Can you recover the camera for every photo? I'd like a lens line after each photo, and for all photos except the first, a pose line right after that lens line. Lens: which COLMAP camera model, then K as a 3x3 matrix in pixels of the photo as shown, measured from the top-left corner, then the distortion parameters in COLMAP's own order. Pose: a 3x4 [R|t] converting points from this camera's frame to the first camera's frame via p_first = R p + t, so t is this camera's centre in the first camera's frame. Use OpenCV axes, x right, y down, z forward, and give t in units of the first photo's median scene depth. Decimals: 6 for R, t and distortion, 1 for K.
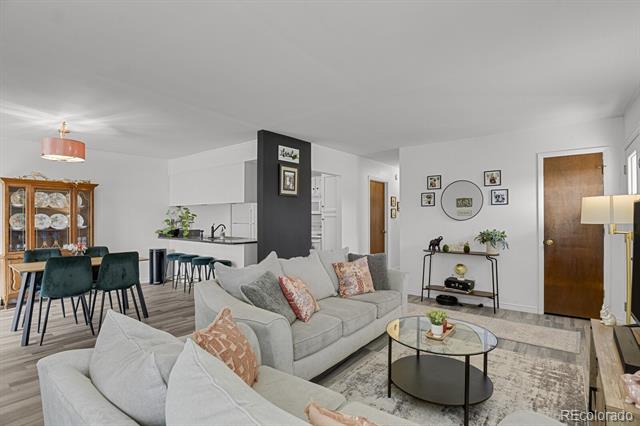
lens RADIAL K [[315.6, 0, 325.6], [0, 315.6, 214.2], [0, 0, 1]] dist [-0.026027, -0.002666]
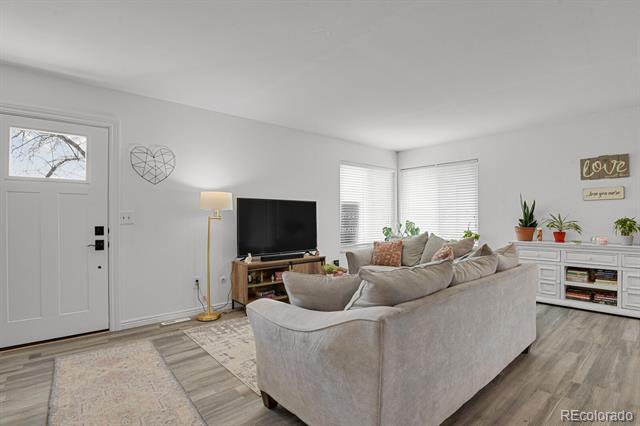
lens RADIAL K [[315.6, 0, 325.8], [0, 315.6, 217.3], [0, 0, 1]] dist [-0.026027, -0.002666]
pose [[-0.982593, 0.006667, 0.185654, 0.039404], [0.004183, 0.999896, -0.013773, 0.043328], [-0.185726, -0.012757, -0.982519, 1.167503]]
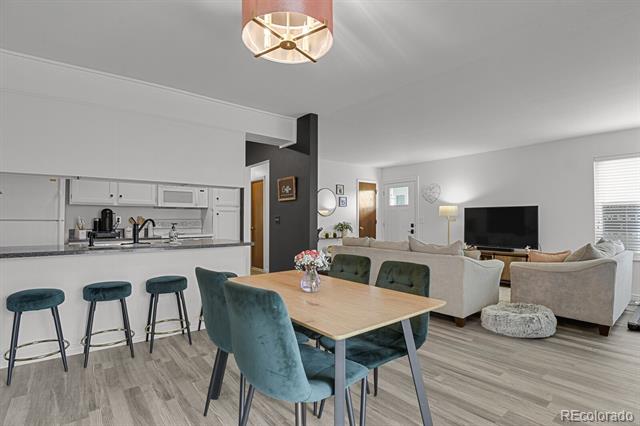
lens RADIAL K [[315.6, 0, 321.1], [0, 315.6, 216.0], [0, 0, 1]] dist [-0.026027, -0.002666]
pose [[0.225909, 0.014469, 0.974041, -0.989589], [-0.010817, 0.999865, -0.012344, 0.037443], [-0.974088, -0.007747, 0.226035, 0.698473]]
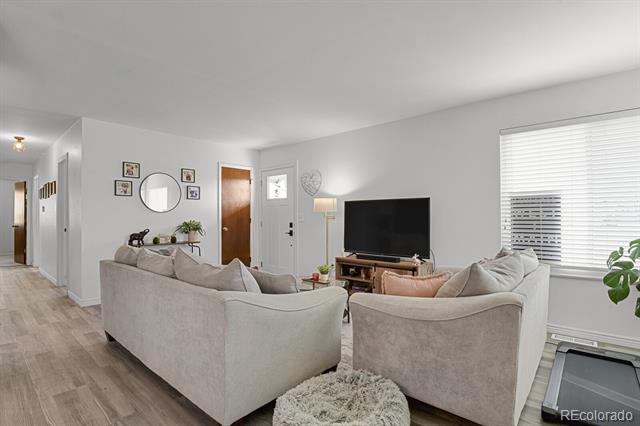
lens RADIAL K [[315.6, 0, 322.4], [0, 315.6, 216.4], [0, 0, 1]] dist [-0.026027, -0.002666]
pose [[0.057090, 0.006858, 0.998345, -0.550429], [-0.008939, 0.999940, -0.006357, 0.034672], [-0.998329, -0.008561, 0.057148, 0.425872]]
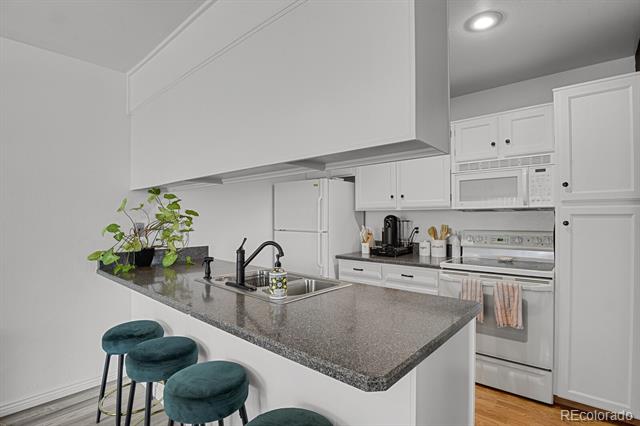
lens RADIAL K [[315.6, 0, 326.8], [0, 315.6, 215.5], [0, 0, 1]] dist [-0.026027, -0.002666]
pose [[0.999027, -0.003601, -0.043957, -0.320100], [0.003815, 0.999981, 0.004784, 0.007708], [0.043939, -0.004947, 0.999022, 0.852023]]
